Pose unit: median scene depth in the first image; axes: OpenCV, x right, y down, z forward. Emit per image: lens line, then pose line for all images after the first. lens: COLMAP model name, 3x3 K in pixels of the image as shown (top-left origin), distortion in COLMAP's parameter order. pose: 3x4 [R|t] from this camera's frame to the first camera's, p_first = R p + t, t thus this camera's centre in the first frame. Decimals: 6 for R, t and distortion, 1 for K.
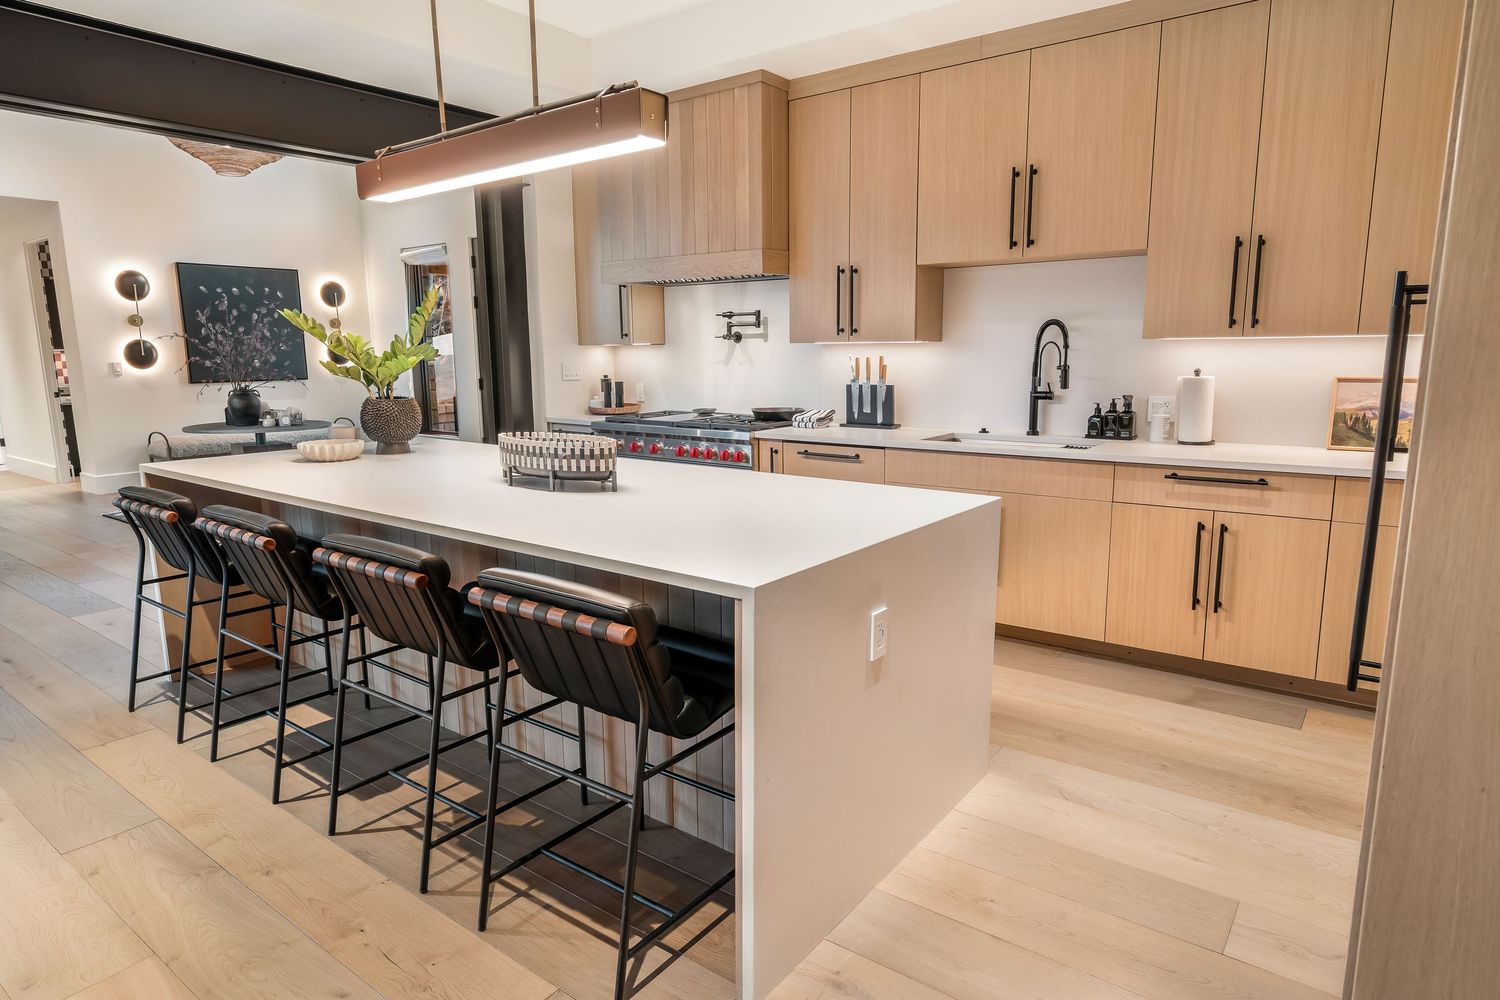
lens RADIAL K [[865.5, 0, 751.2], [0, 865.5, 498.4], [0, 0, 1]] dist [-0.002029, 0.000468]
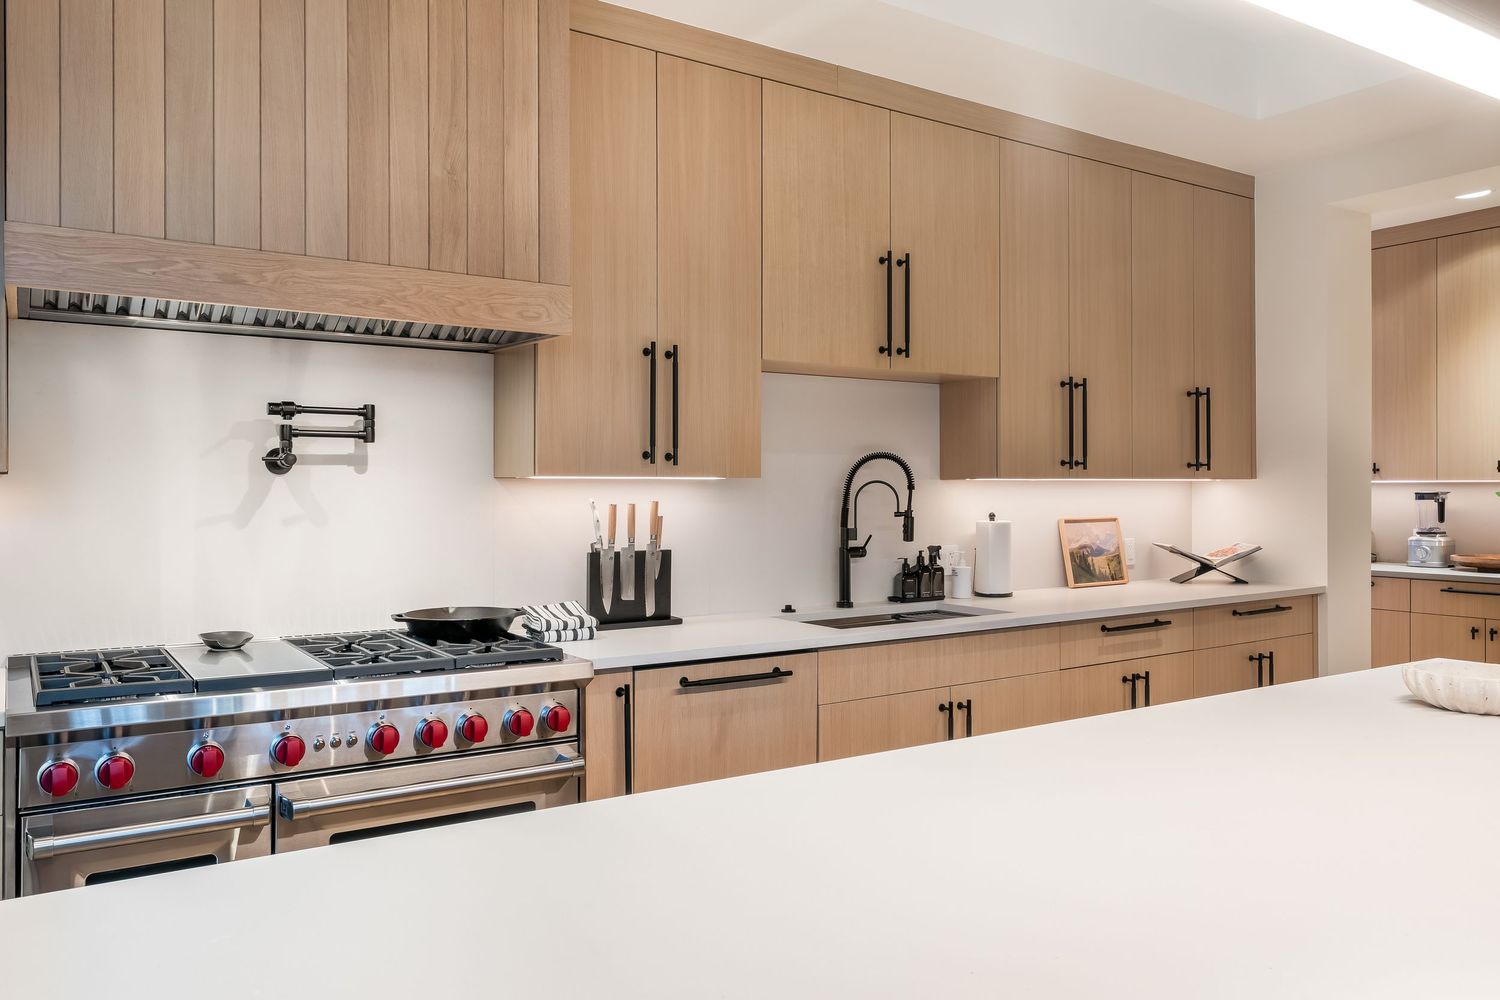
lens RADIAL K [[1103.6, 0, 751.4], [0, 1103.6, 495.8], [0, 0, 1]] dist [-0.000863, 0.001934]
pose [[0.323315, 0.002830, 0.946287, -0.532884], [0.160932, 0.985264, -0.057932, -0.114427], [-0.932506, 0.171019, 0.318095, 0.701457]]
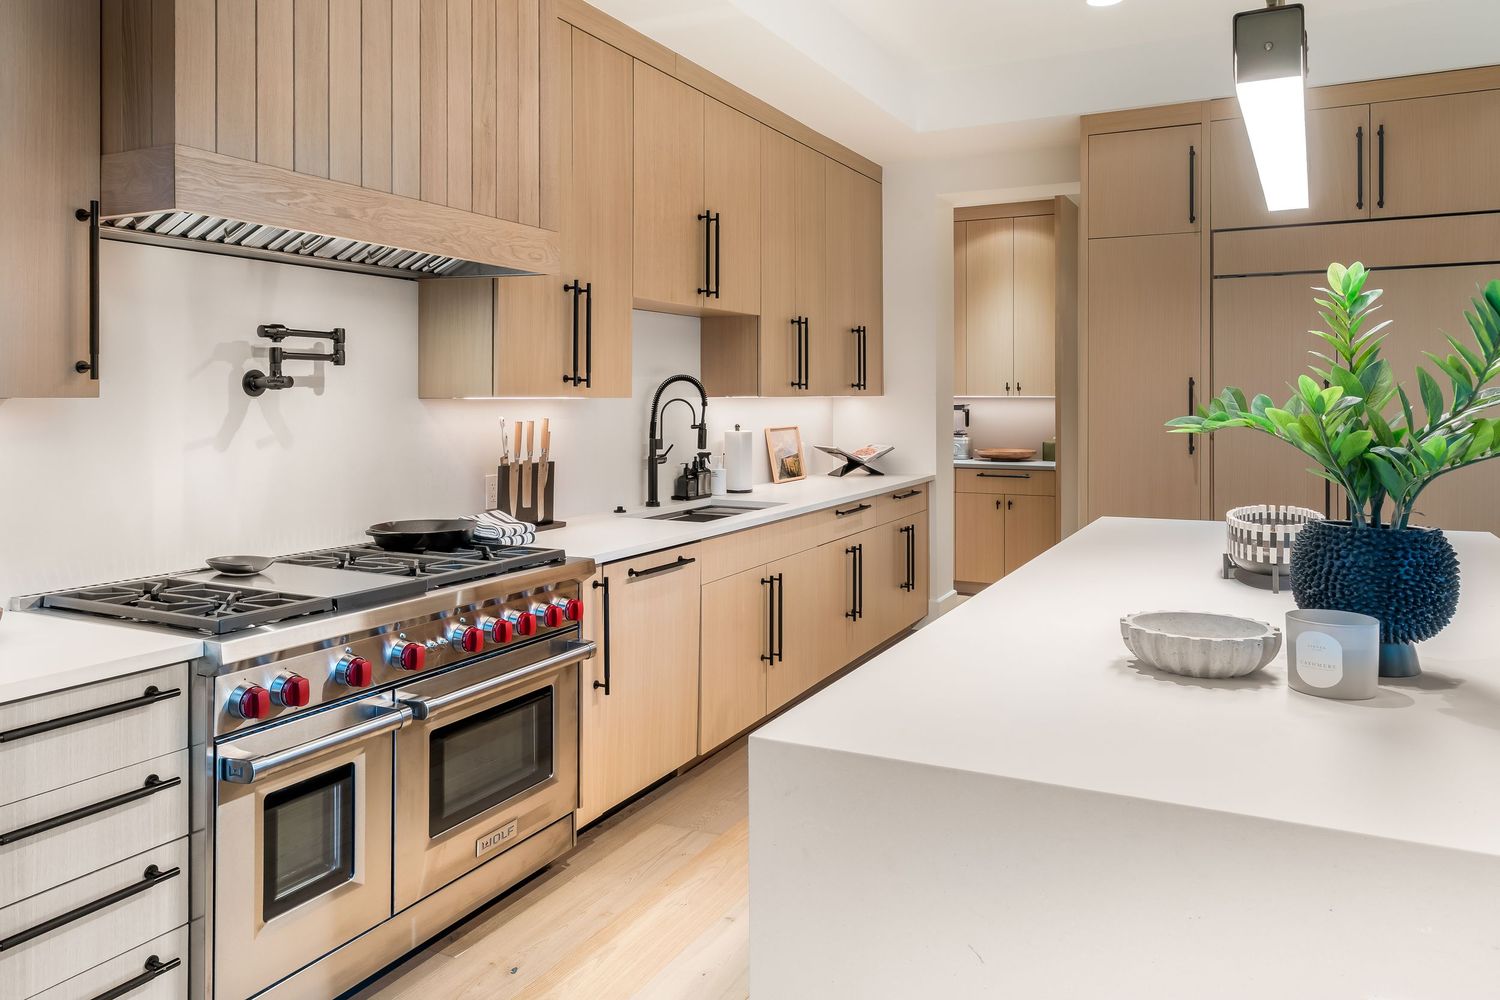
lens RADIAL K [[1064.8, 0, 758.5], [0, 1064.8, 397.9], [0, 0, 1]] dist [-0.004772, -0.002355]
pose [[-0.185156, 0.007116, 0.982683, -0.671482], [0.170872, 0.984974, 0.025062, -0.172398], [-0.967740, 0.172553, -0.183589, 0.988501]]
